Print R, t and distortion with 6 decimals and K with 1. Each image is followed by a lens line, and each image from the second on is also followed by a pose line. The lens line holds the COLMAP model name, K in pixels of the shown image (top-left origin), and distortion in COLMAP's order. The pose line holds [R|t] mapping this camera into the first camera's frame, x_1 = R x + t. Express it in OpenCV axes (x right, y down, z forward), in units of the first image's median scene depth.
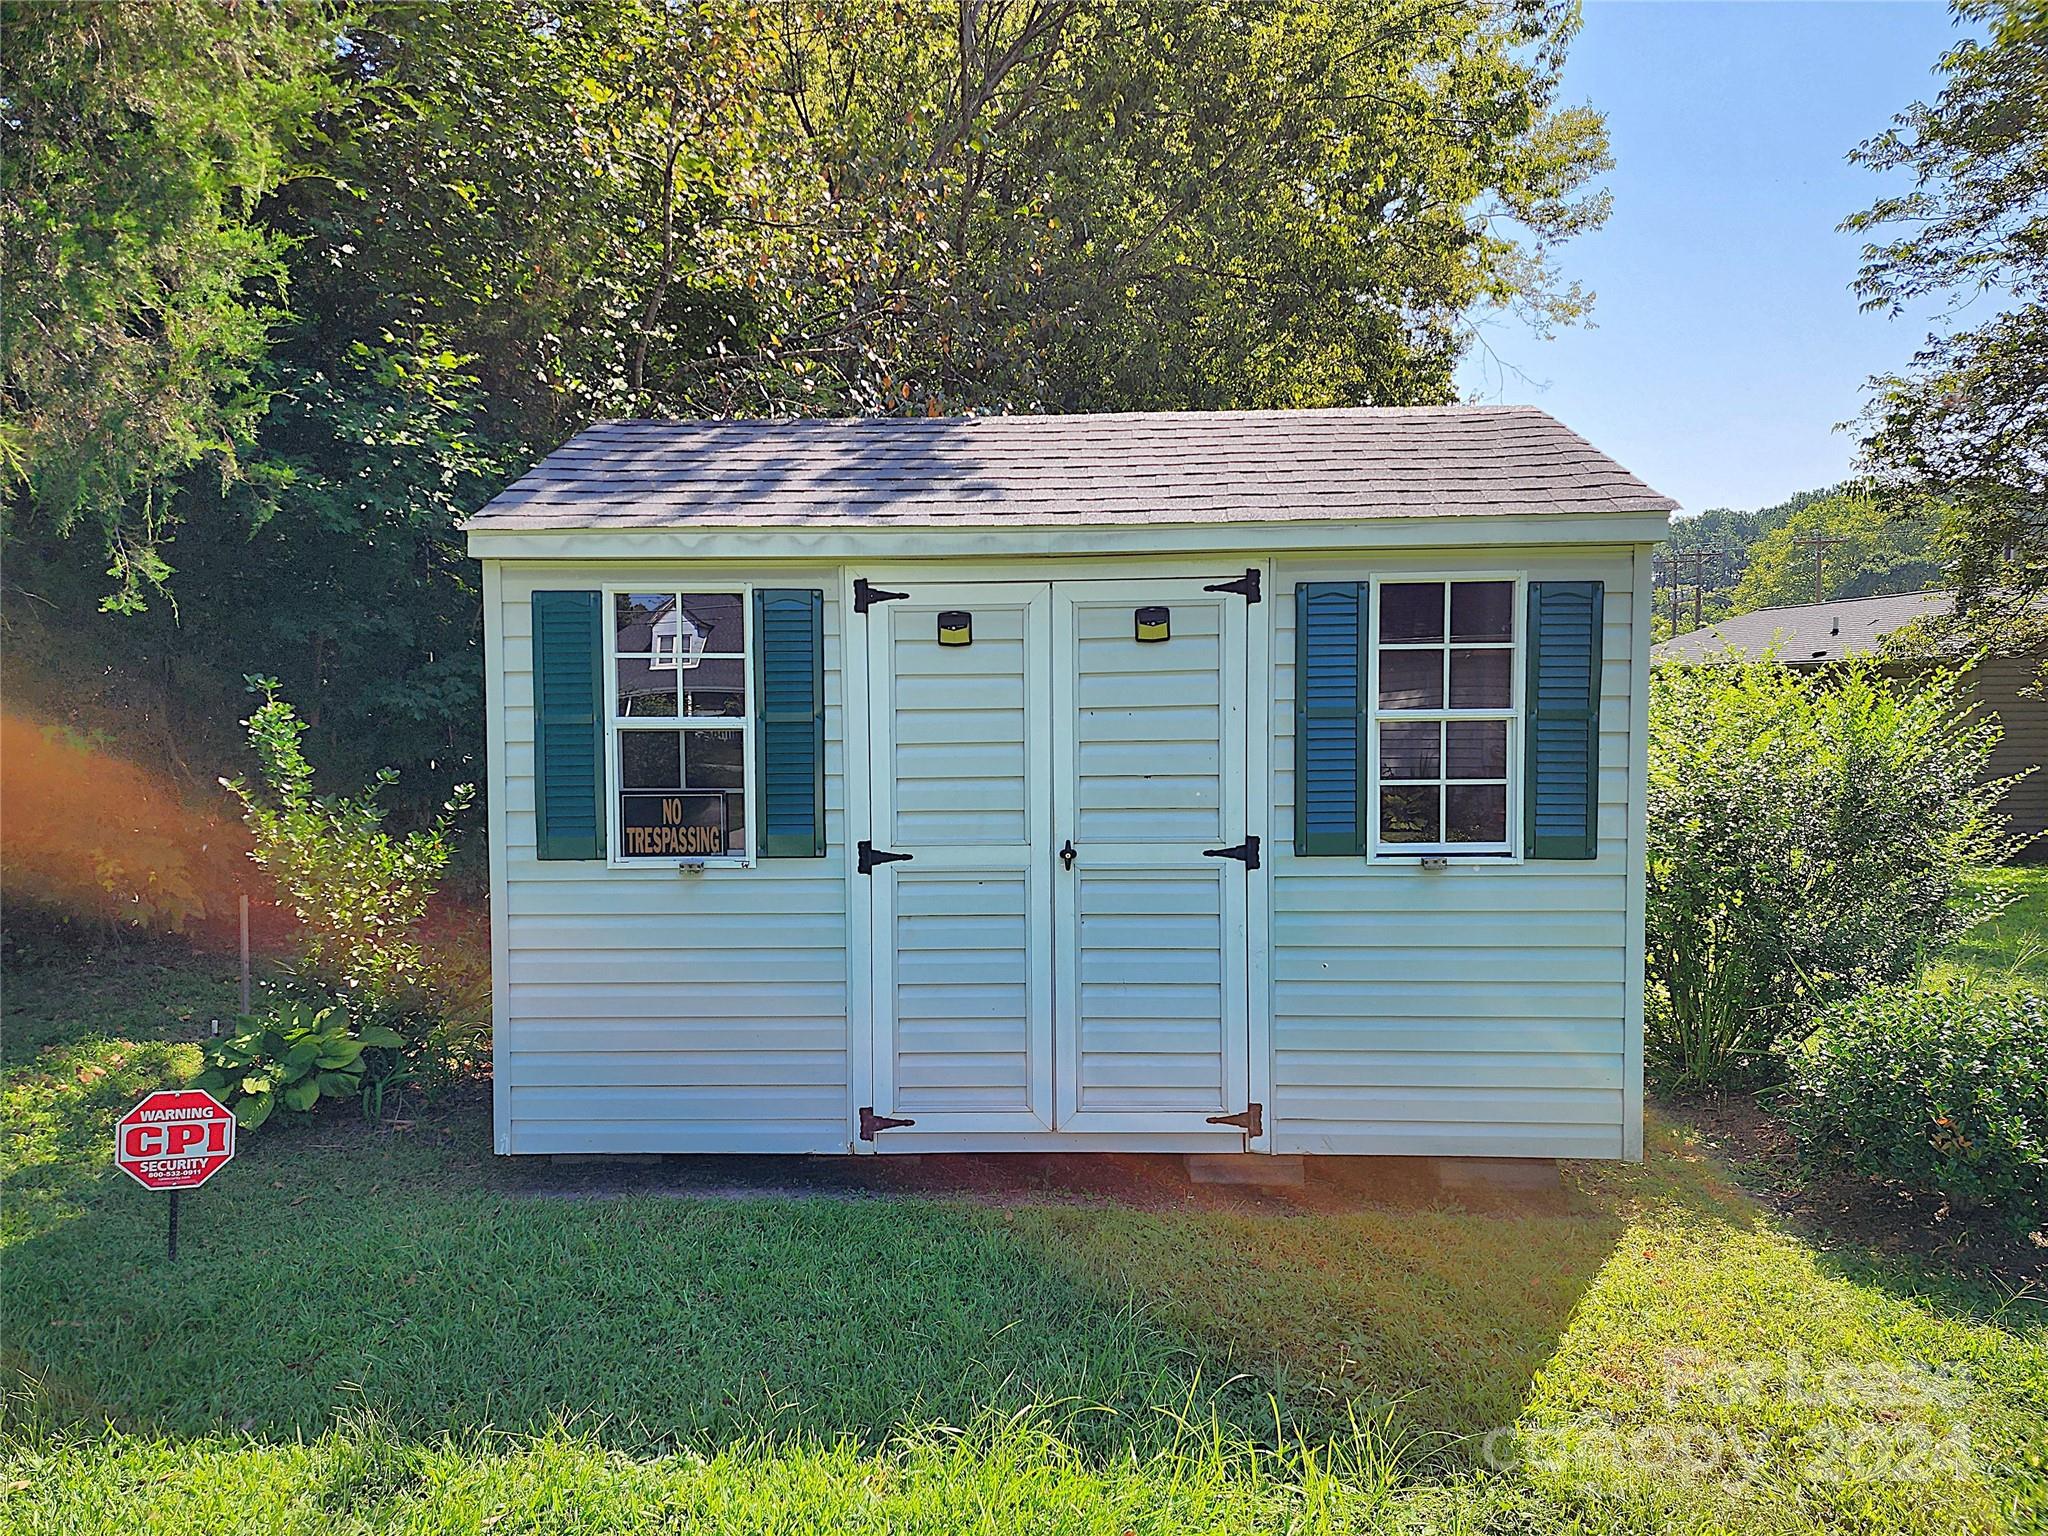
lens RADIAL K [[1338.3, 0, 1024.0], [0, 1338.3, 768.0], [0, 0, 1]] dist [0.060043, -0.001887]
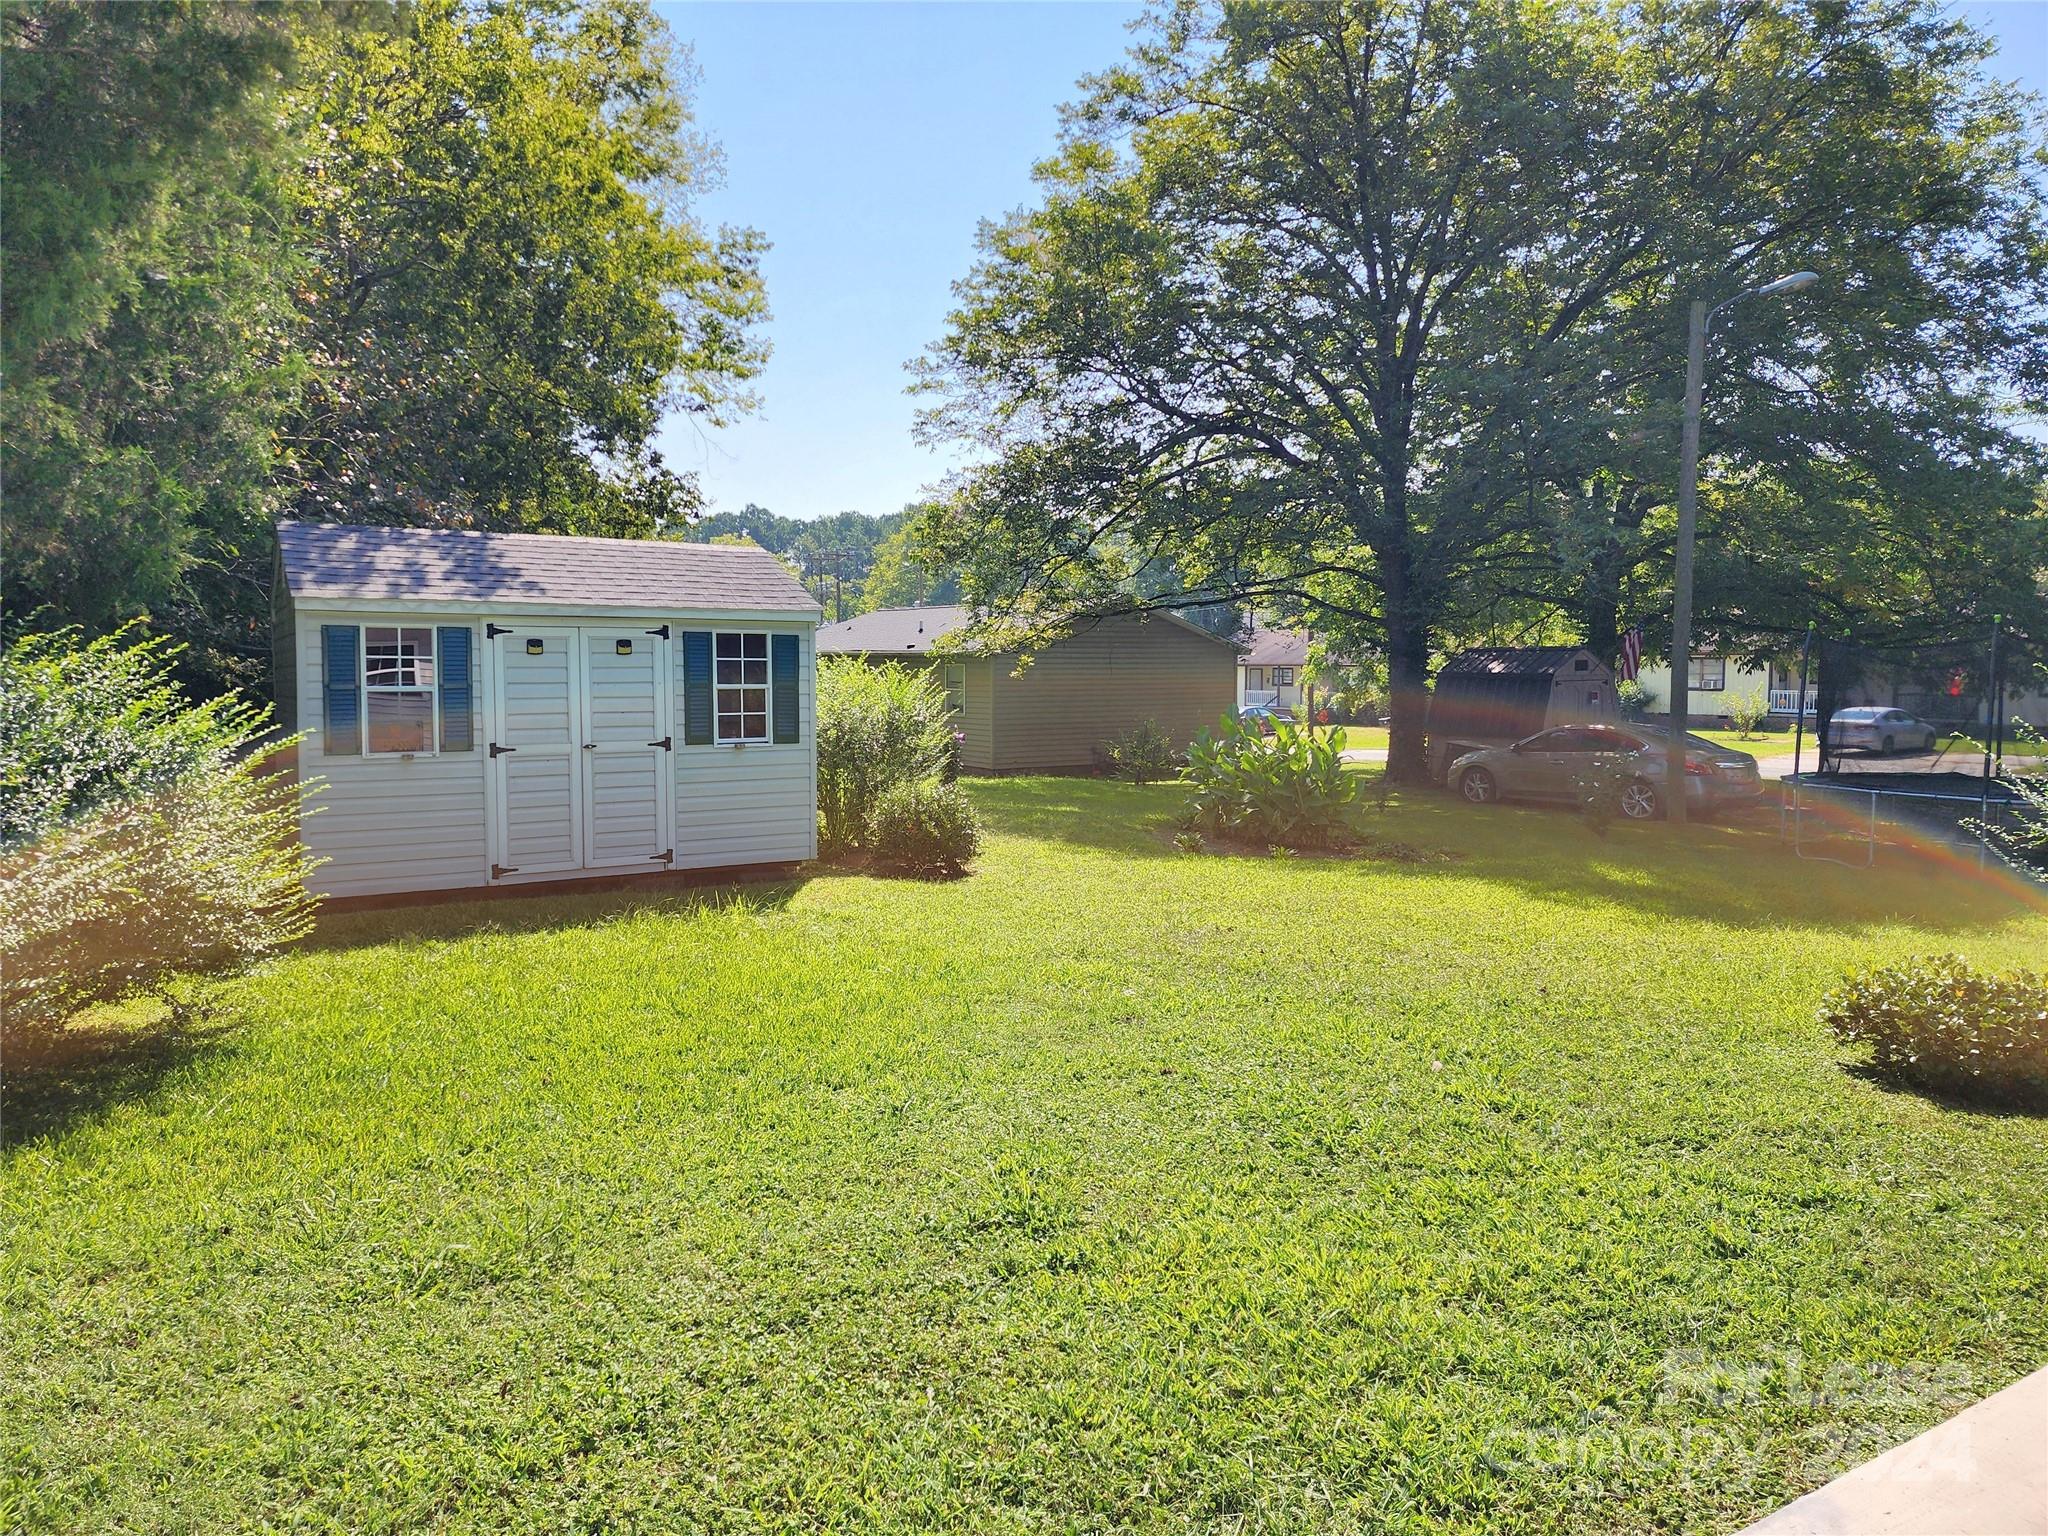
lens RADIAL K [[1380.3, 0, 1024.0], [0, 1380.3, 768.0], [0, 0, 1]] dist [0.003303, 0.000036]
pose [[0.830184, -0.028263, 0.556772, -0.665259], [0.017083, 0.999535, 0.025267, 0.054007], [-0.557227, -0.011465, 0.830281, -1.378884]]
